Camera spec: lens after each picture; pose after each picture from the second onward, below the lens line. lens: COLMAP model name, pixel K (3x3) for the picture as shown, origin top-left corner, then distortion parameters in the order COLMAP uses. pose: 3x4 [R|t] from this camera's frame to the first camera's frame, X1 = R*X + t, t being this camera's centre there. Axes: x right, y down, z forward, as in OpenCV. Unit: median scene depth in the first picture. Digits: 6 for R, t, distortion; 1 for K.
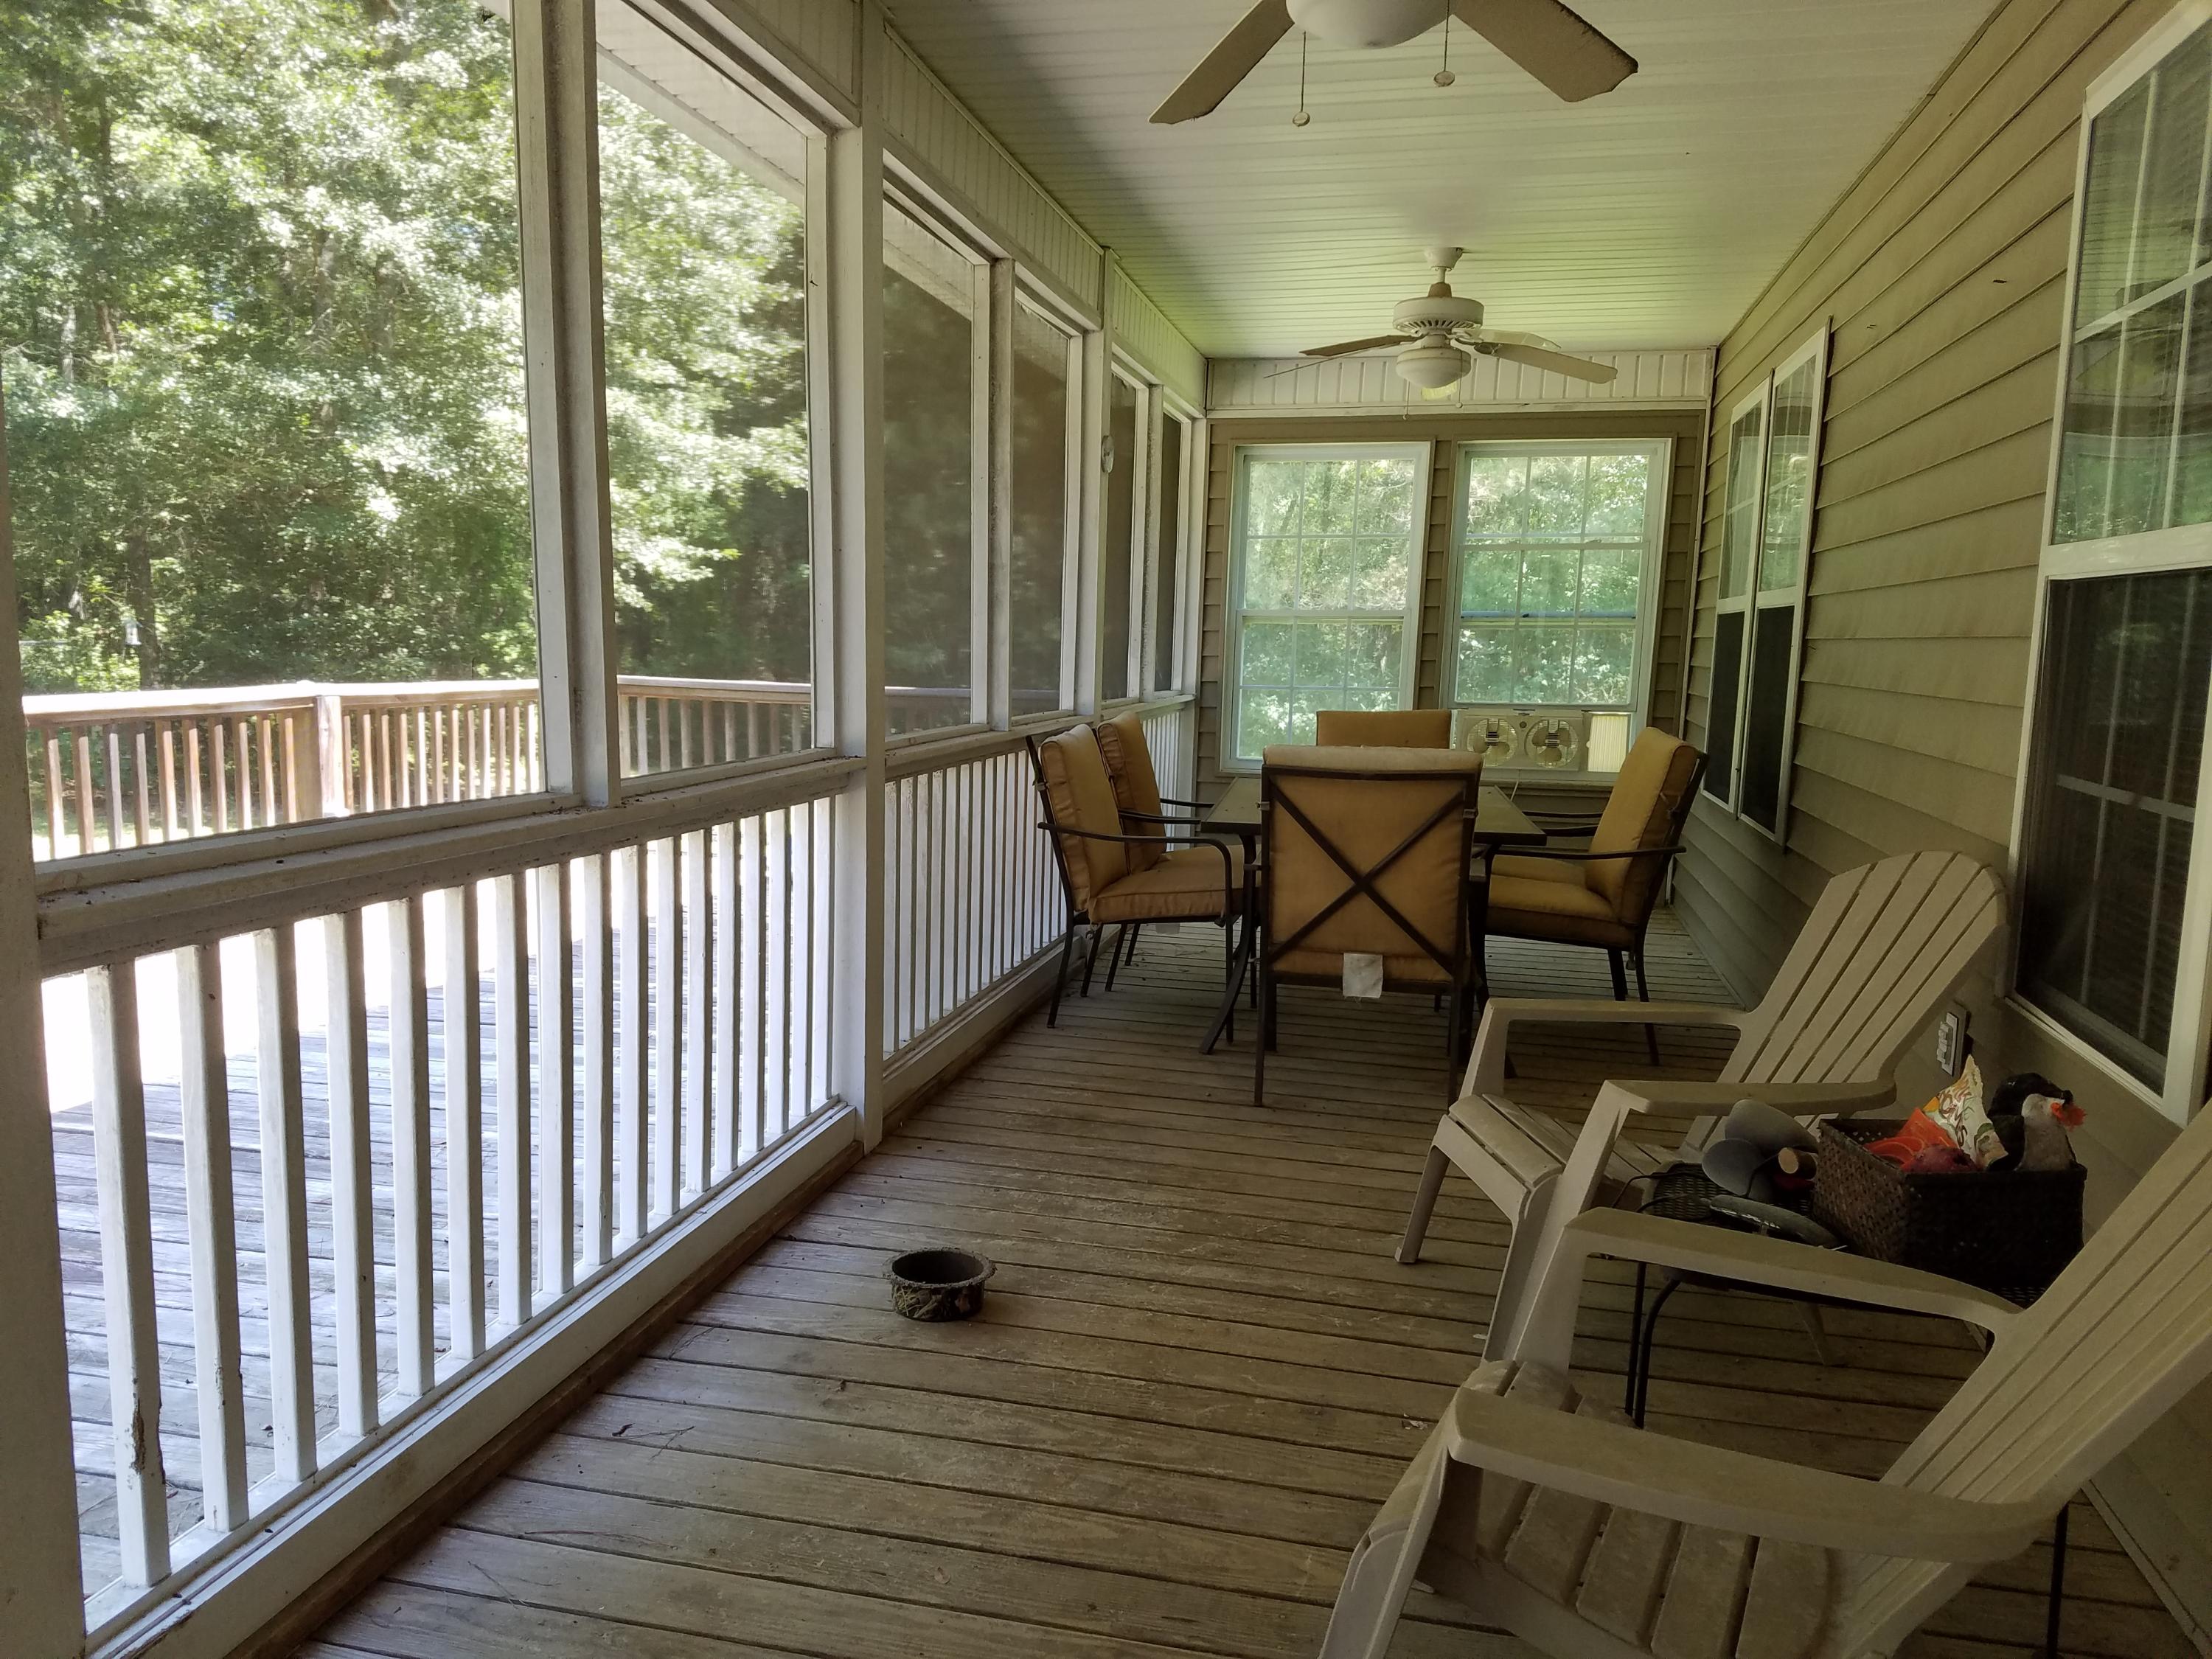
lens RADIAL K [[1673.4, 0, 1059.4], [0, 1673.4, 900.3], [0, 0, 1]] dist [0.245975, -0.437641]
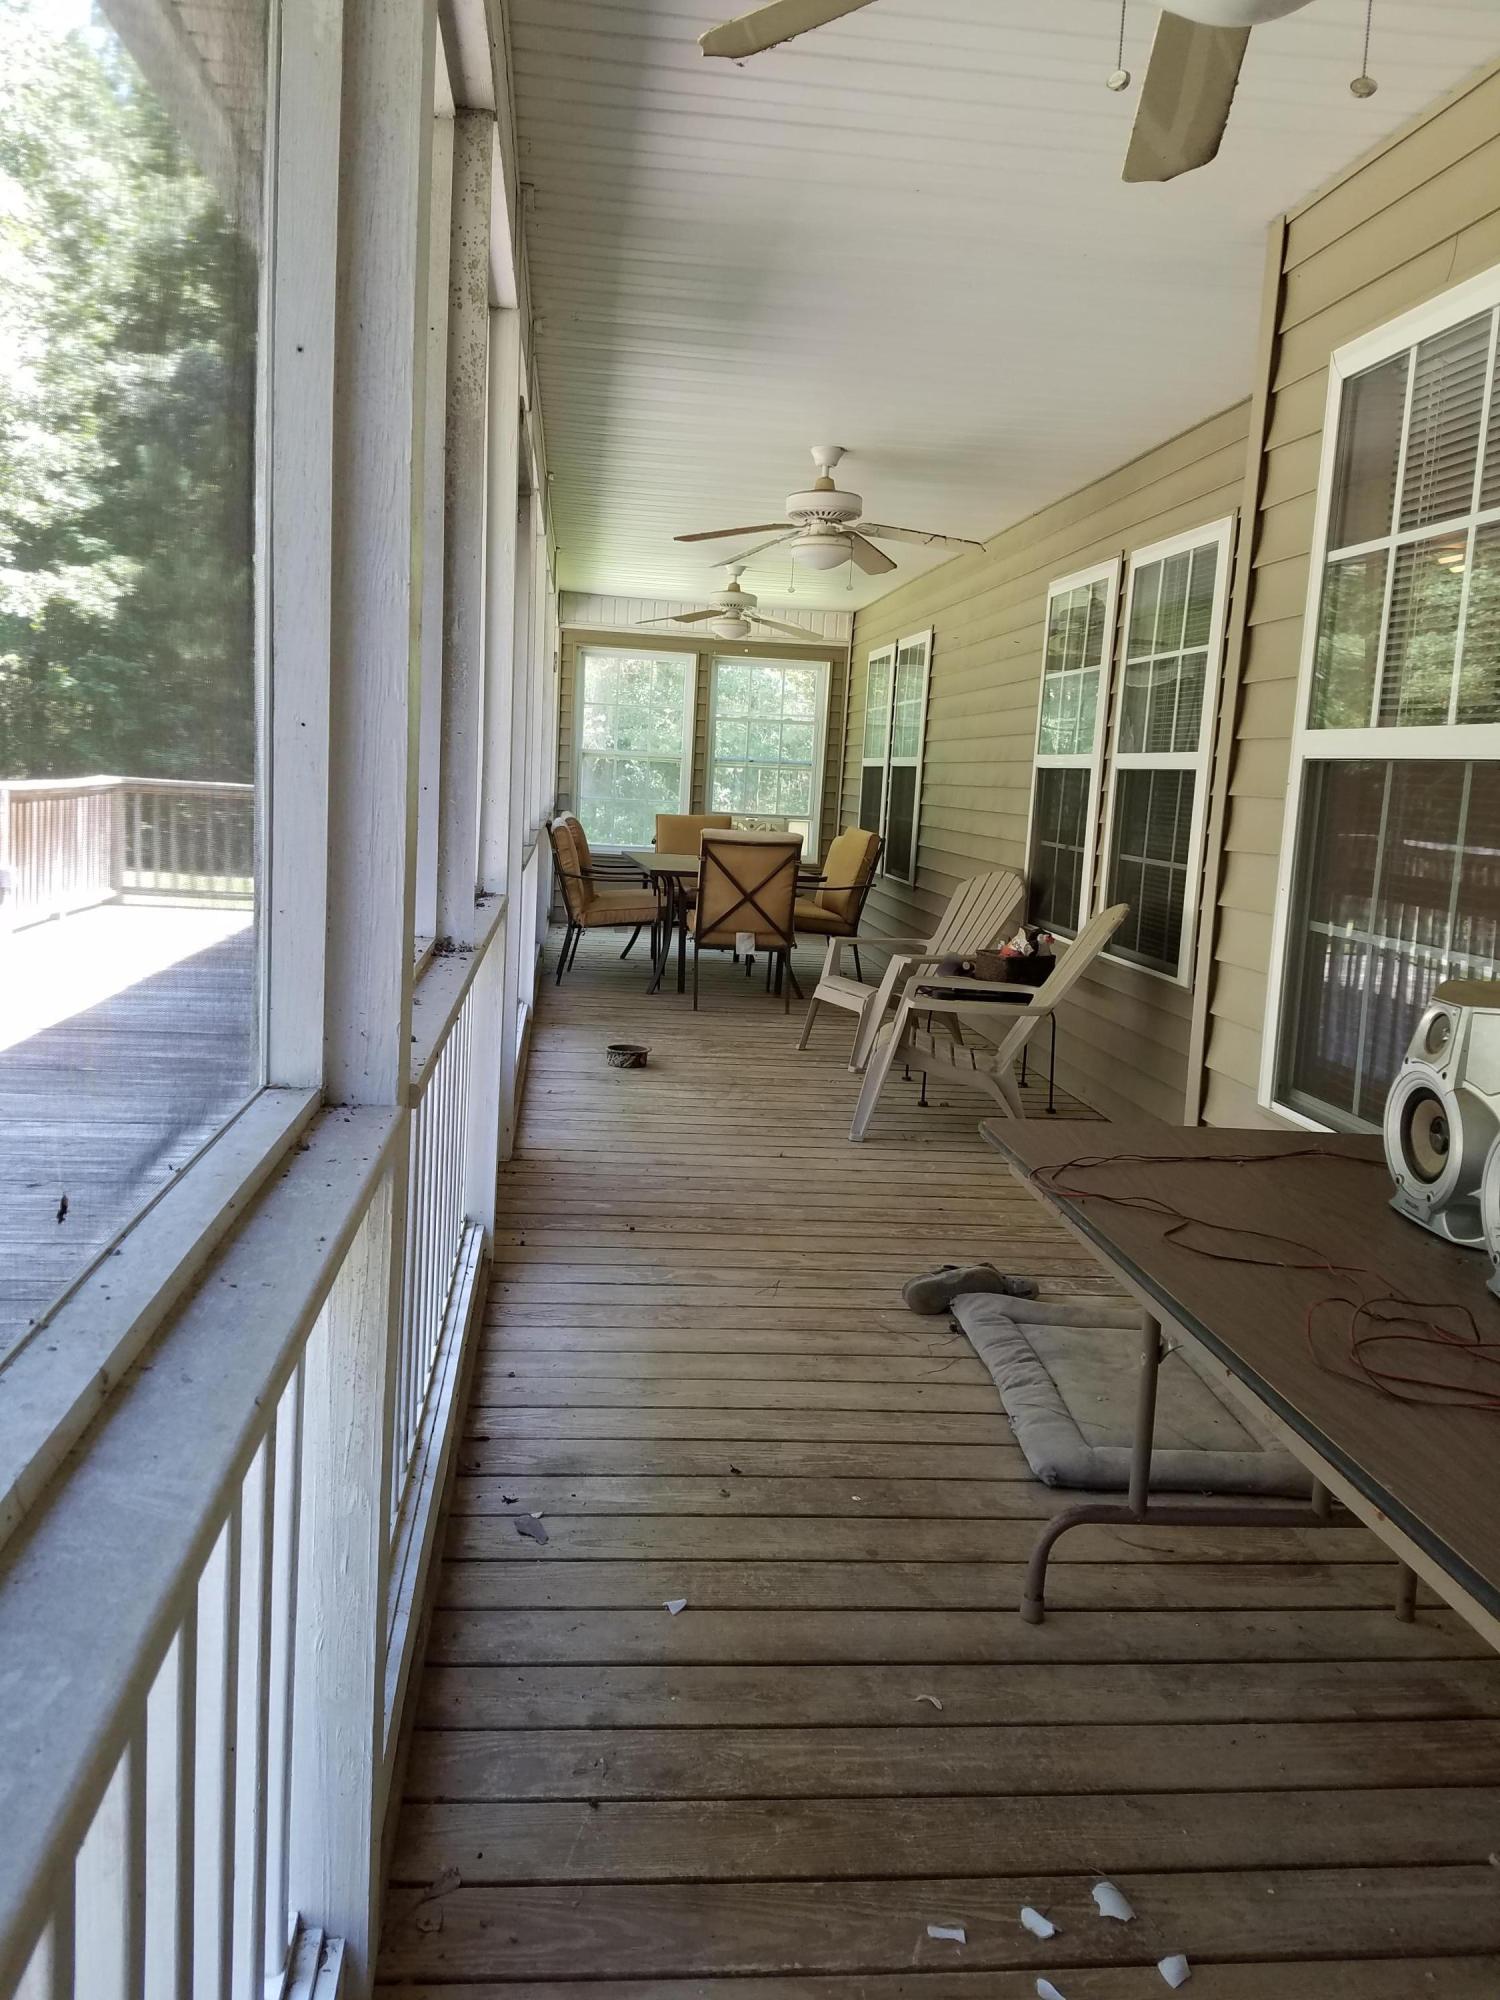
lens RADIAL K [[1513.0, 0, 715.5], [0, 1513.0, 1002.6], [0, 0, 1]] dist [0.245975, -0.437641]
pose [[0.944984, -0.021401, 0.326415, -0.389473], [0.018680, 0.999760, 0.011468, 0.081128], [-0.326582, -0.004739, 0.945157, -0.618514]]
